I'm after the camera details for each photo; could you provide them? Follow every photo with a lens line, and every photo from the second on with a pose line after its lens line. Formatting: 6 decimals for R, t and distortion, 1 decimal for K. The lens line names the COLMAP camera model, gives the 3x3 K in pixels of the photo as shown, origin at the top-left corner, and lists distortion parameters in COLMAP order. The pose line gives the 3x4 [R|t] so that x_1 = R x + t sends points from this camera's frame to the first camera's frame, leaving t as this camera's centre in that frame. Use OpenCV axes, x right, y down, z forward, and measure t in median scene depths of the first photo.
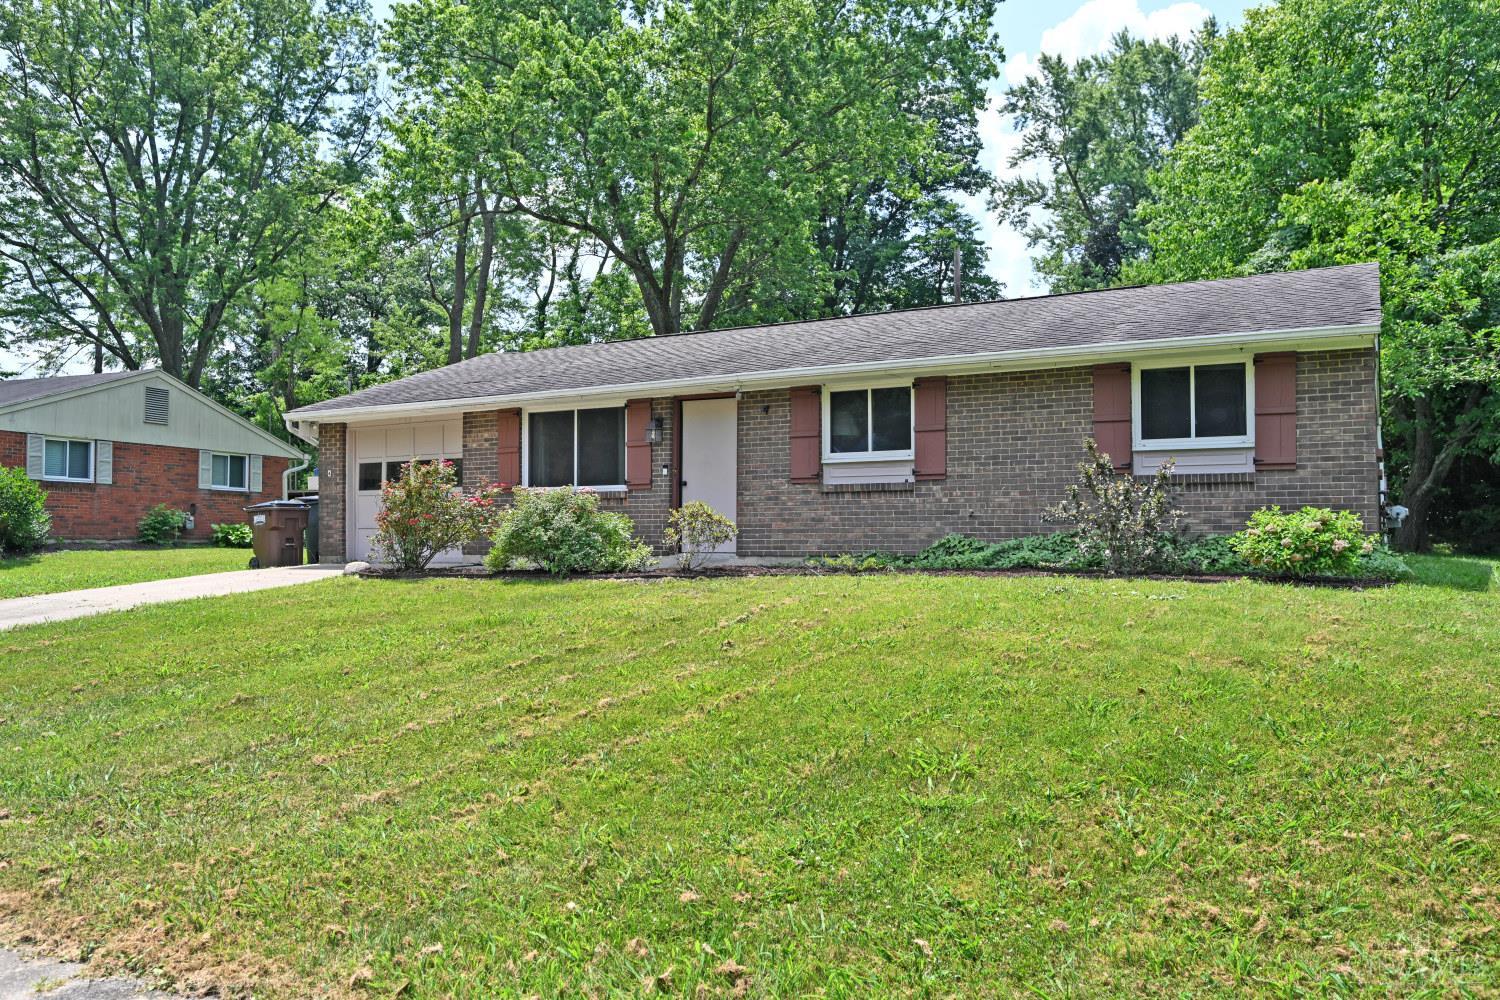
lens RADIAL K [[1116.9, 0, 749.9], [0, 1116.9, 504.7], [0, 0, 1]] dist [-0.006440, -0.010928]
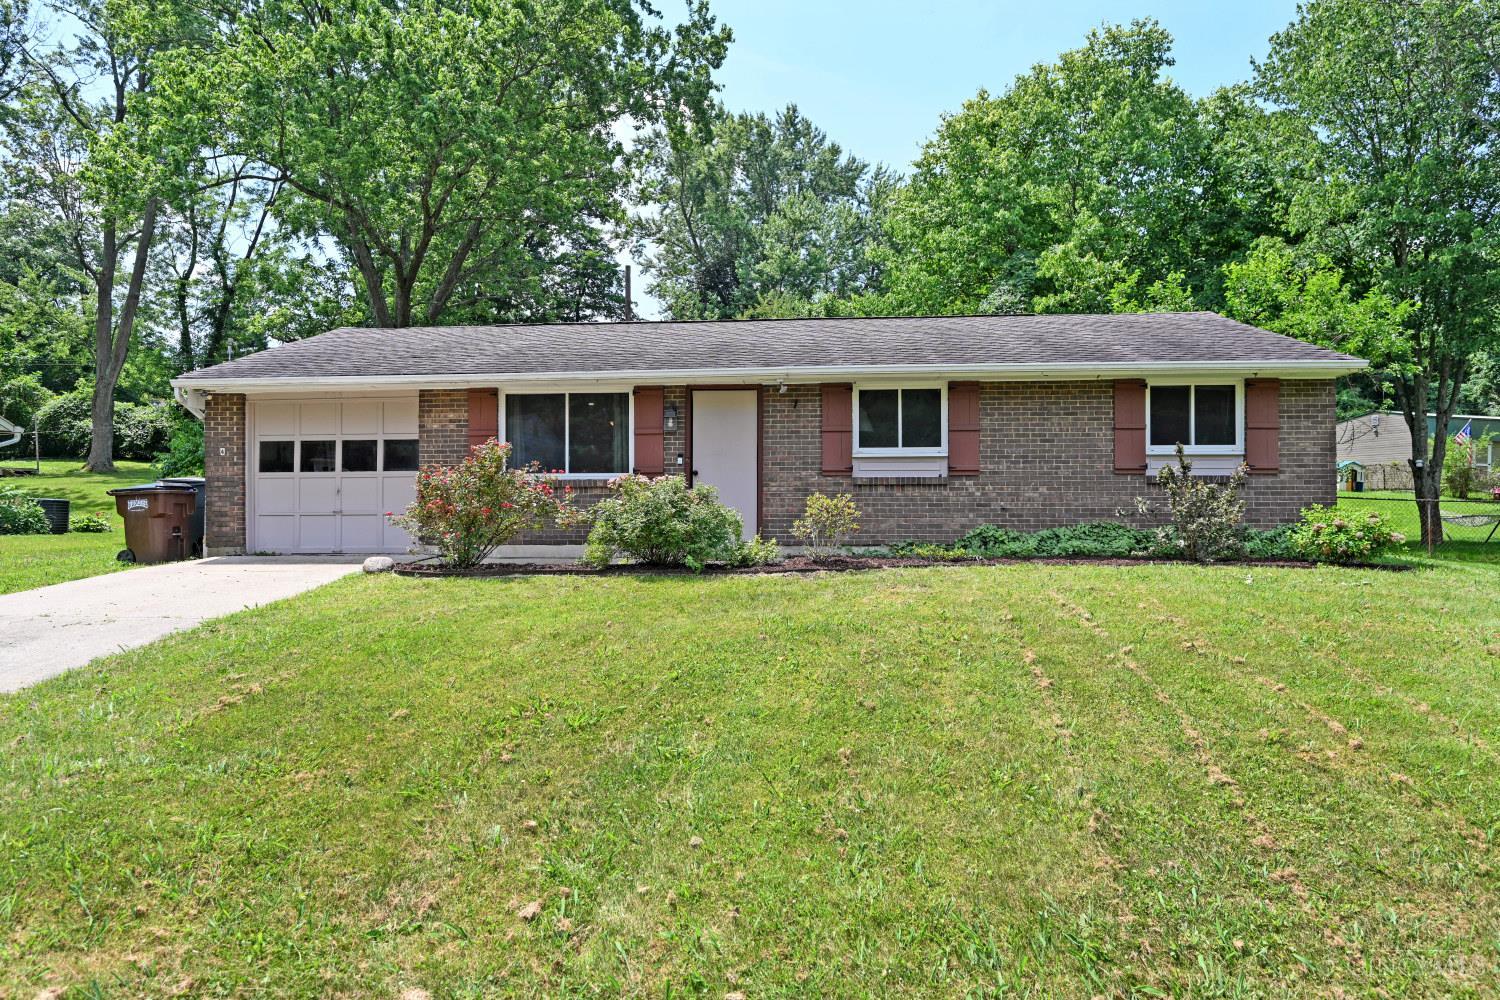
lens RADIAL K [[960.0, 0, 749.9], [0, 960.0, 498.5], [0, 0, 1]] dist [-0.002920, -0.002744]
pose [[0.918391, 0.010645, 0.395531, -0.353275], [-0.013401, 0.999901, 0.004205, -0.000576], [-0.395447, -0.009162, 0.918443, 0.190136]]
